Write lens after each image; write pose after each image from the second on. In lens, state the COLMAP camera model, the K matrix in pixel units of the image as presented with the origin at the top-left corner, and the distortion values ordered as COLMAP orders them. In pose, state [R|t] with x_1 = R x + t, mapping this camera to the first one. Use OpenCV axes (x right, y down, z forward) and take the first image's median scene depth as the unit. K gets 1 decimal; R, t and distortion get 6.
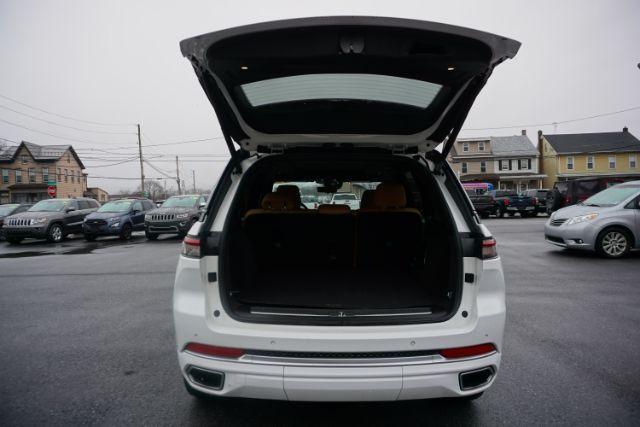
lens RADIAL K [[416.5, 0, 320.9], [0, 416.5, 214.2], [0, 0, 1]] dist [-0.042145, 0.018495]
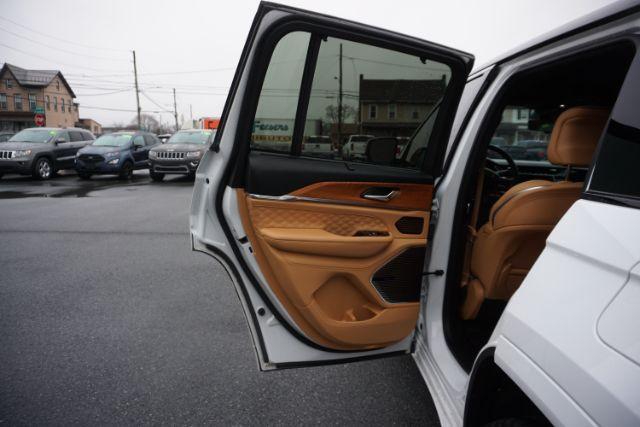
lens RADIAL K [[416.5, 0, 320.9], [0, 416.5, 212.9], [0, 0, 1]] dist [-0.042145, 0.018495]
pose [[0.998971, 0.042732, 0.015166, -0.070335], [-0.044376, 0.990074, 0.133357, -0.001368], [-0.009317, -0.133893, 0.990952, 0.122515]]
